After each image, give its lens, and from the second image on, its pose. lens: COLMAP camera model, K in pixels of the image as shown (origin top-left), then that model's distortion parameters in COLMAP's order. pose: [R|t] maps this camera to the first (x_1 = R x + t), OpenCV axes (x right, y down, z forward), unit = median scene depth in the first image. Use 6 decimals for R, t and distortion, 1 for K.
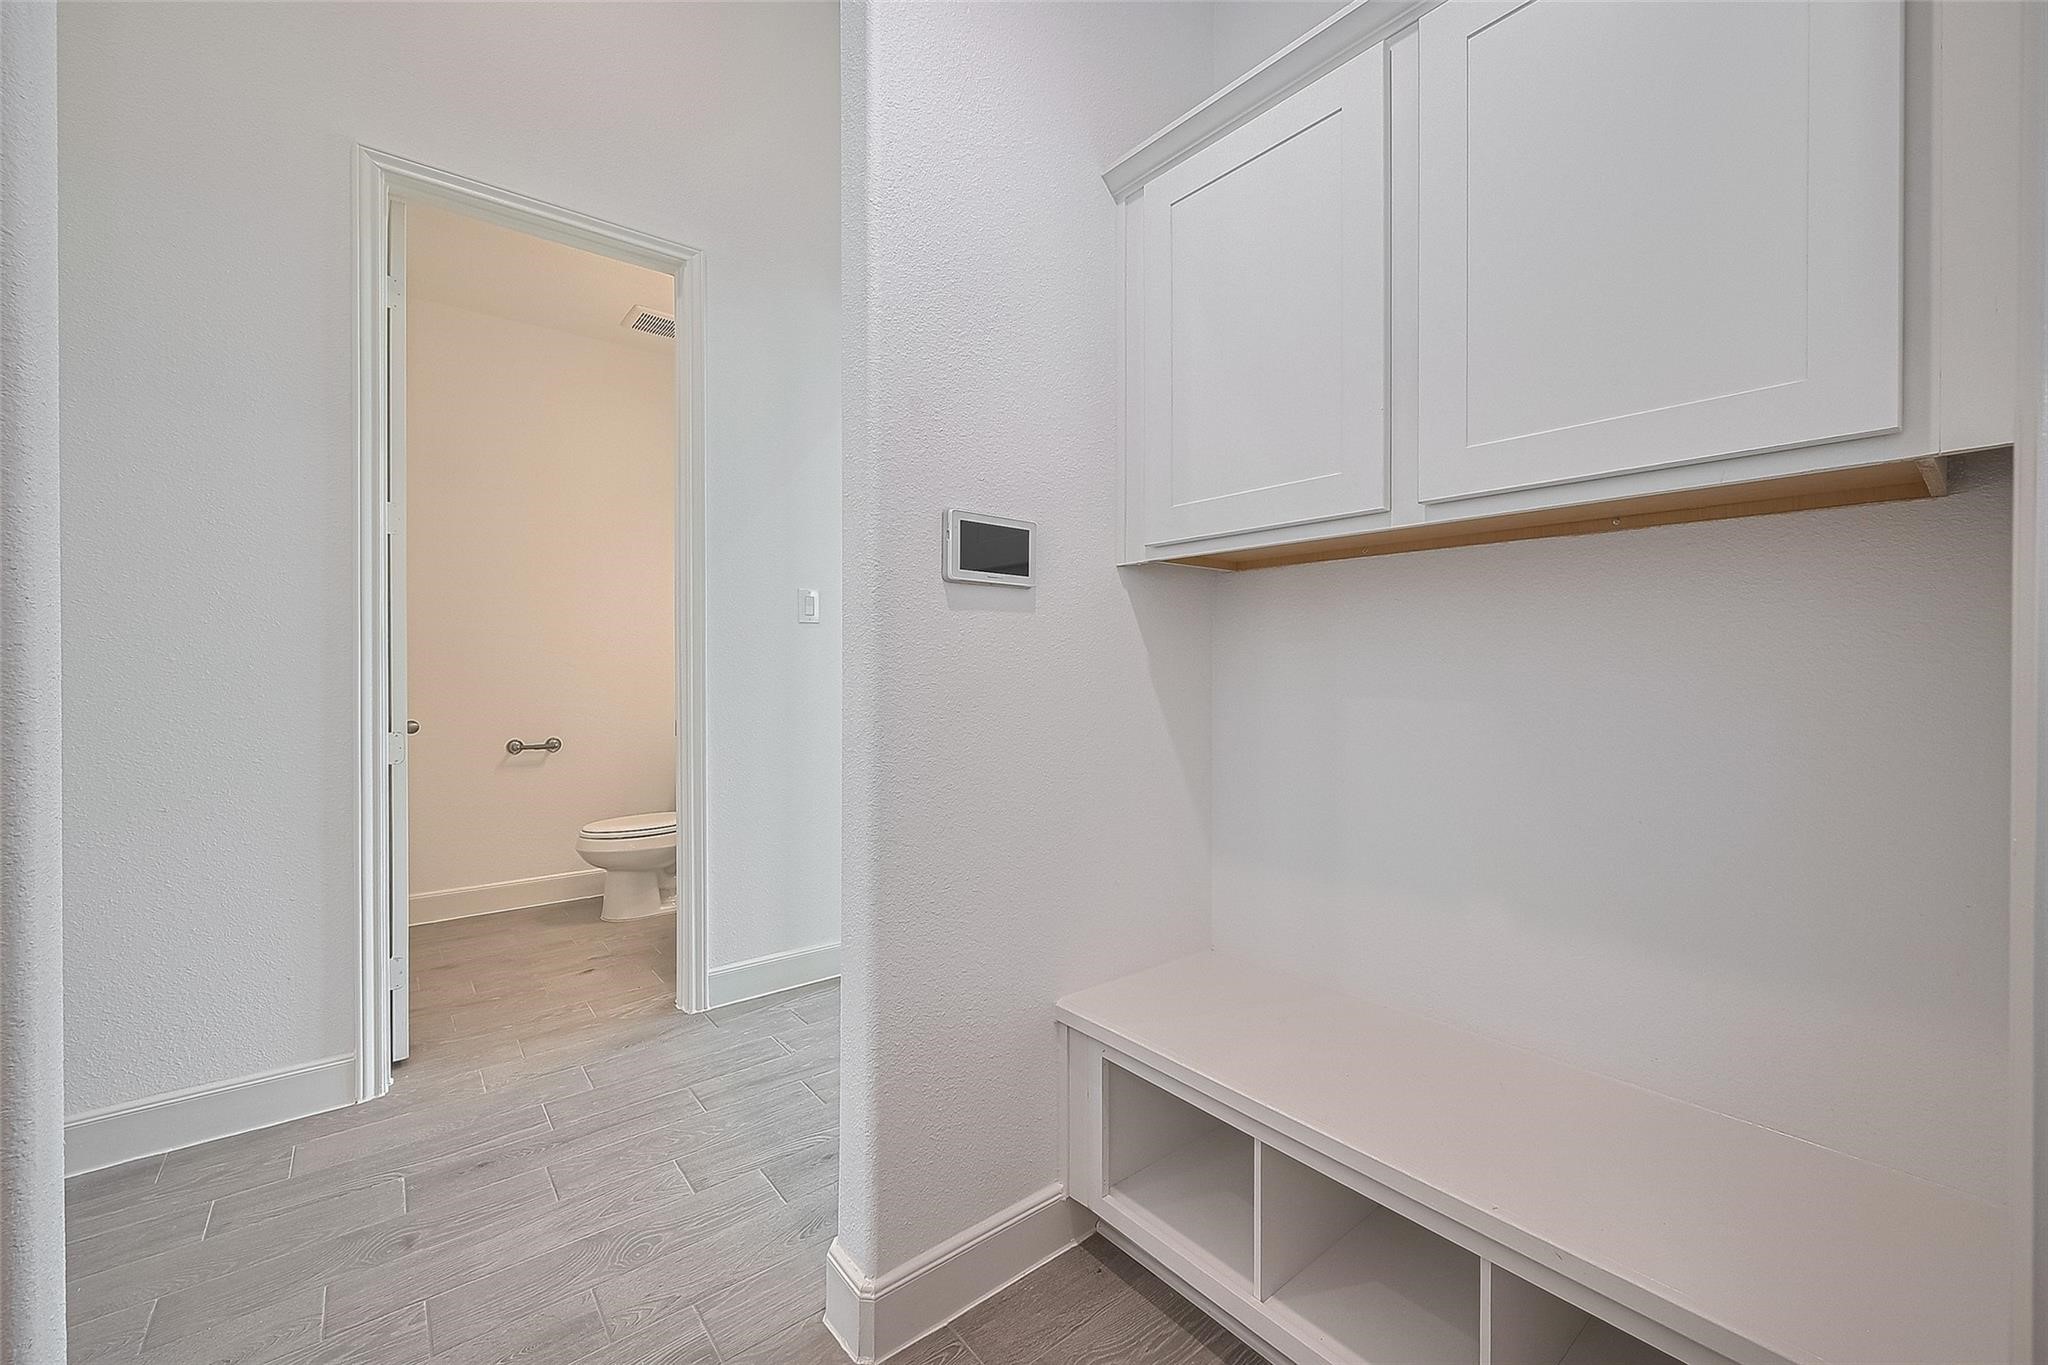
lens RADIAL K [[824.6, 0, 1024.0], [0, 824.6, 682.5], [0, 0, 1]] dist [0.000177, 0.000175]
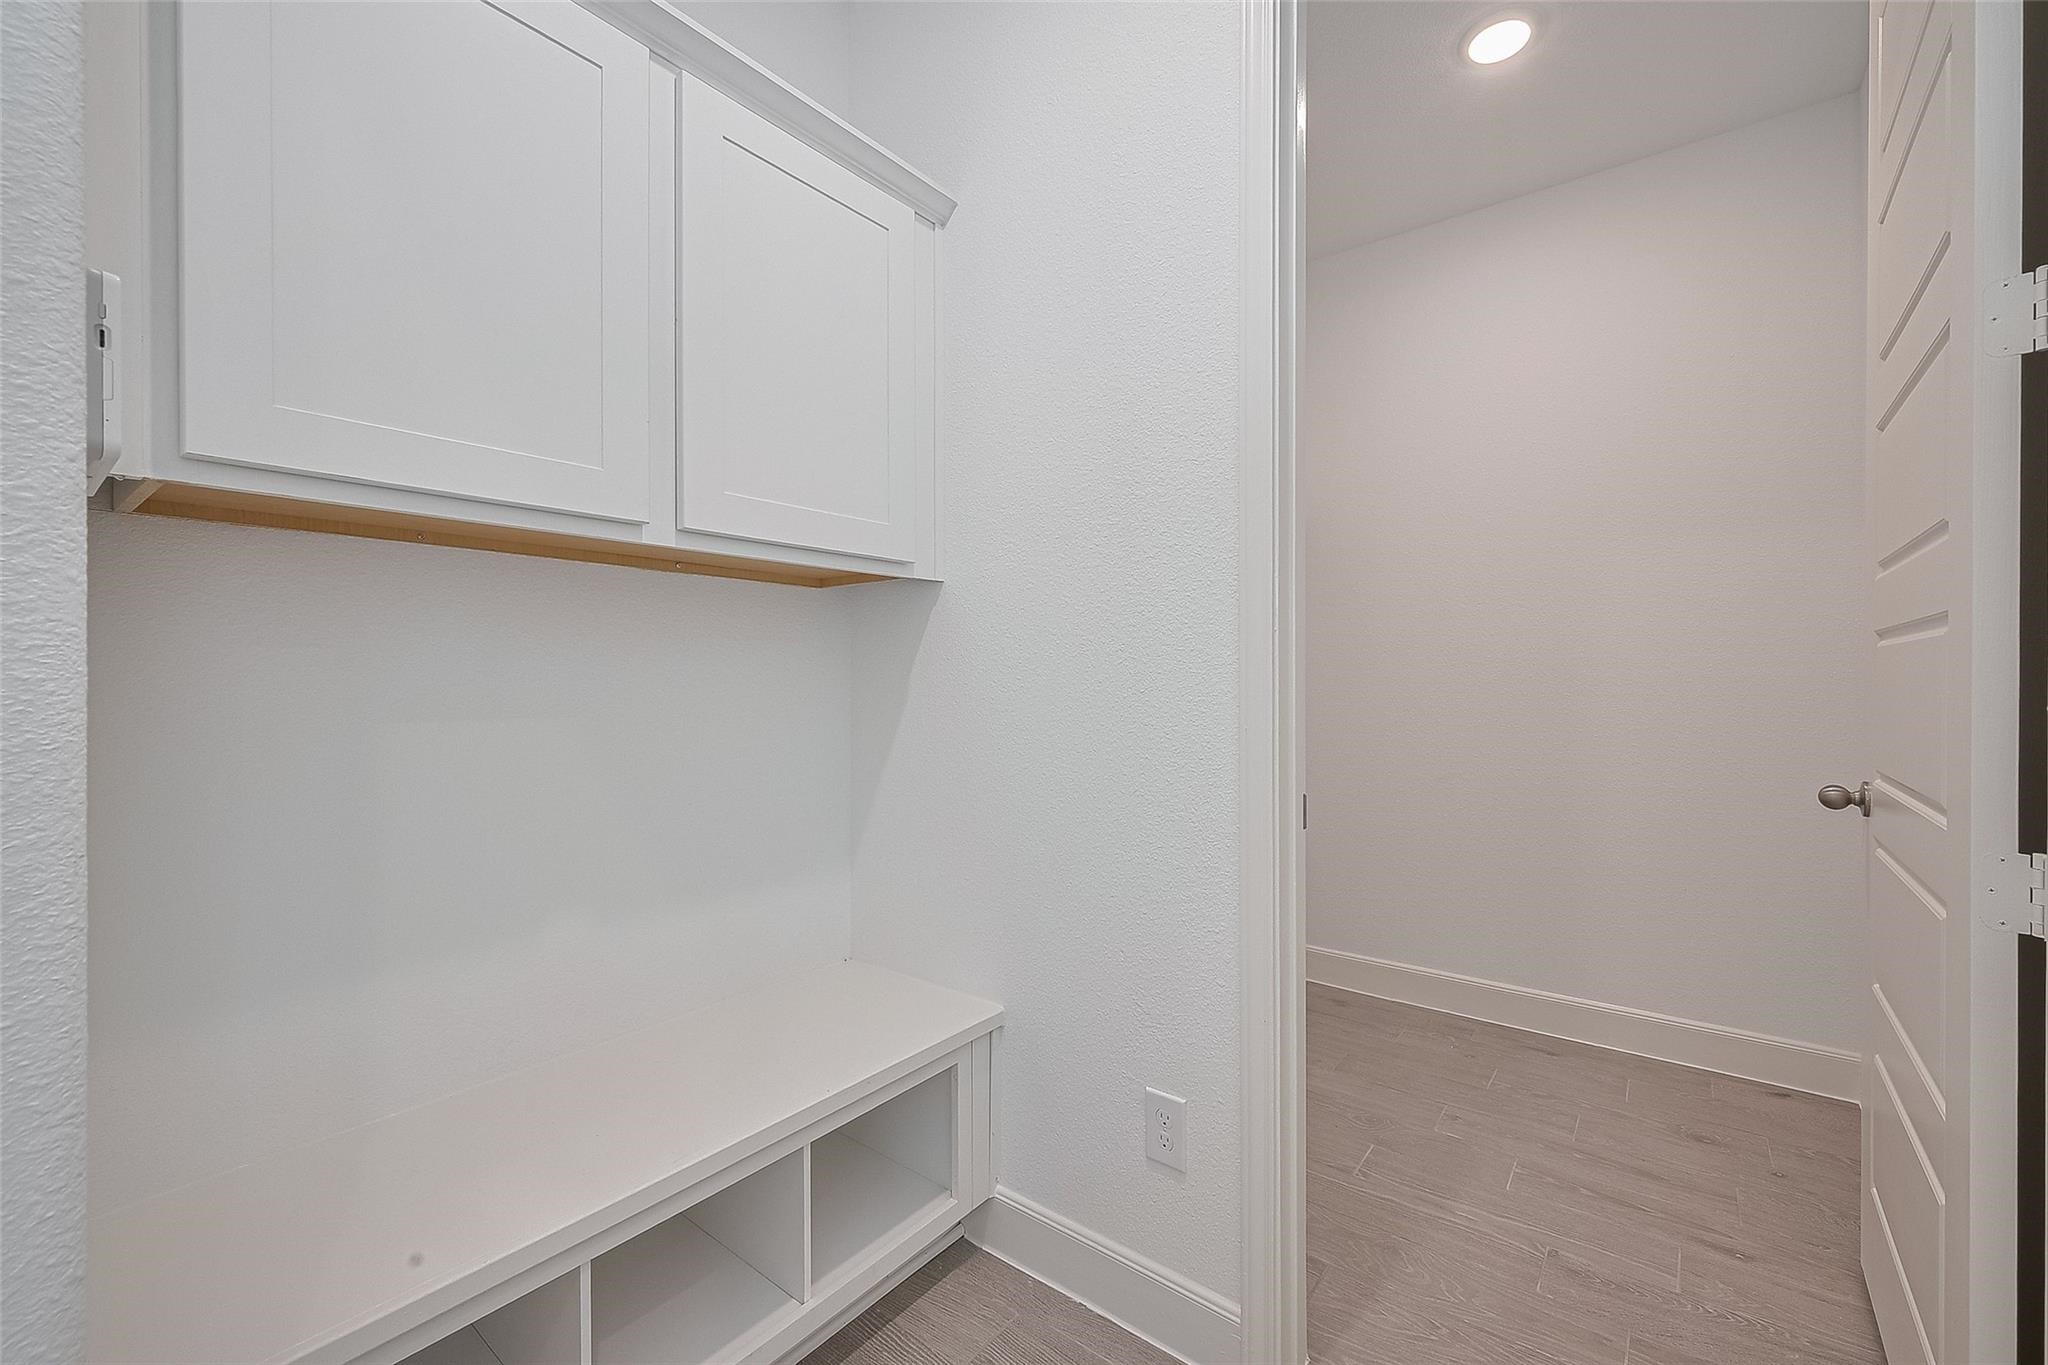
lens RADIAL K [[824.6, 0, 1024.0], [0, 824.6, 682.5], [0, 0, 1]] dist [0.000177, 0.000175]
pose [[-0.205937, -0.003590, 0.978559, -0.764102], [0.024560, 0.999659, 0.008836, -0.019074], [-0.978257, 0.025853, -0.205779, 0.924269]]
